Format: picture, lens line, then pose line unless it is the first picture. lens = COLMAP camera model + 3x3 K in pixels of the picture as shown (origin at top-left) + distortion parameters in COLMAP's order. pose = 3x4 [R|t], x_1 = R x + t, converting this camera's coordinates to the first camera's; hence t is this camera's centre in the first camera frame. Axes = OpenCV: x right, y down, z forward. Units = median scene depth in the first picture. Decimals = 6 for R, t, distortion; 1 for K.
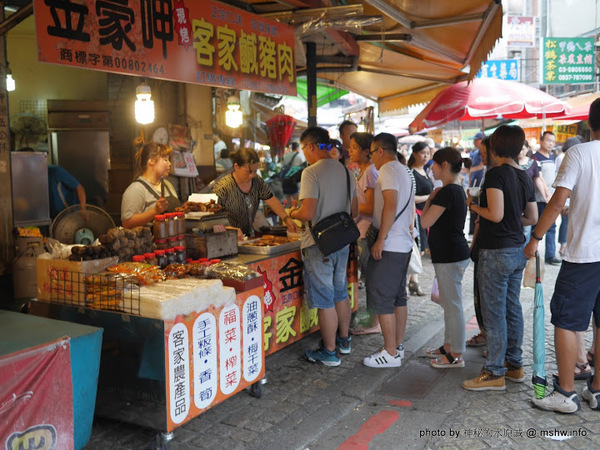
lens RADIAL K [[678.0, 0, 300.6], [0, 678.0, 224.0], [0, 0, 1]] dist [-0.019310, 0.000000]
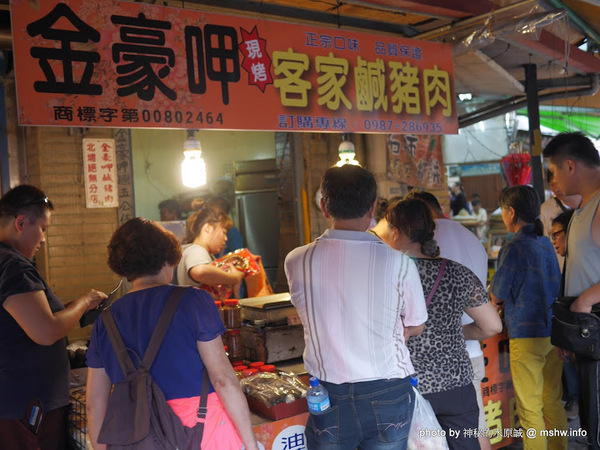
lens RADIAL K [[678.0, 0, 299.7], [0, 678.0, 225.9], [0, 0, 1]] dist [-0.019310, 0.000000]
pose [[0.892286, -0.037402, -0.449919, 0.211143], [0.005970, 0.997453, -0.071078, -0.040708], [0.451432, 0.060736, 0.890236, 0.309350]]
